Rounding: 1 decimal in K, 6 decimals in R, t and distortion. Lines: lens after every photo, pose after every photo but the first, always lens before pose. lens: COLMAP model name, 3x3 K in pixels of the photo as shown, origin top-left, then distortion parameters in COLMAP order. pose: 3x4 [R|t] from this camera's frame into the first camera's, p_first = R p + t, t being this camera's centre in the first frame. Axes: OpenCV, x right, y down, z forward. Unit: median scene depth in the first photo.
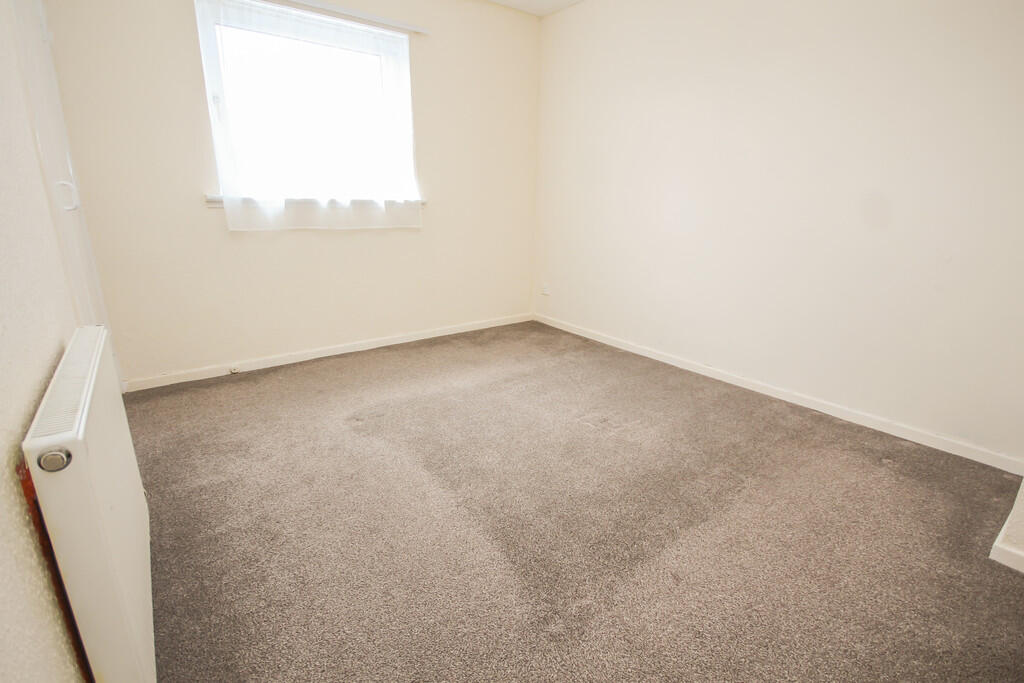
lens RADIAL K [[508.3, 0, 507.9], [0, 508.3, 341.9], [0, 0, 1]] dist [0.004758, 0.001512]
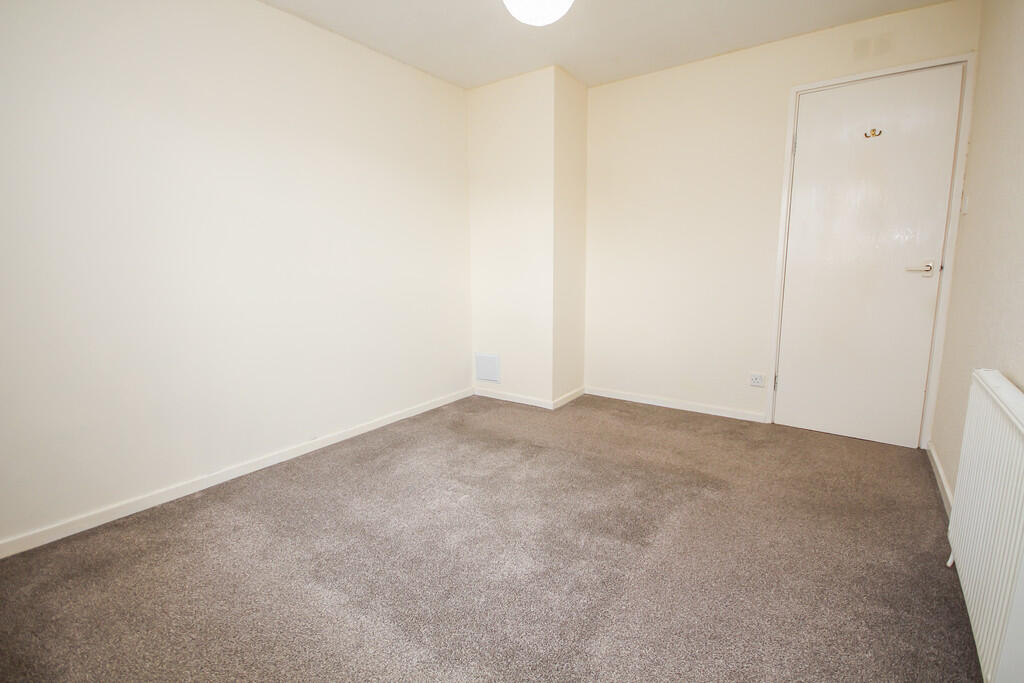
lens RADIAL K [[508.3, 0, 507.9], [0, 508.3, 341.9], [0, 0, 1]] dist [0.004758, 0.001512]
pose [[-0.258436, -0.158033, 0.953014, -0.667256], [0.310248, 0.920690, 0.236805, -0.268606], [-0.914854, 0.356869, -0.188910, 0.894884]]
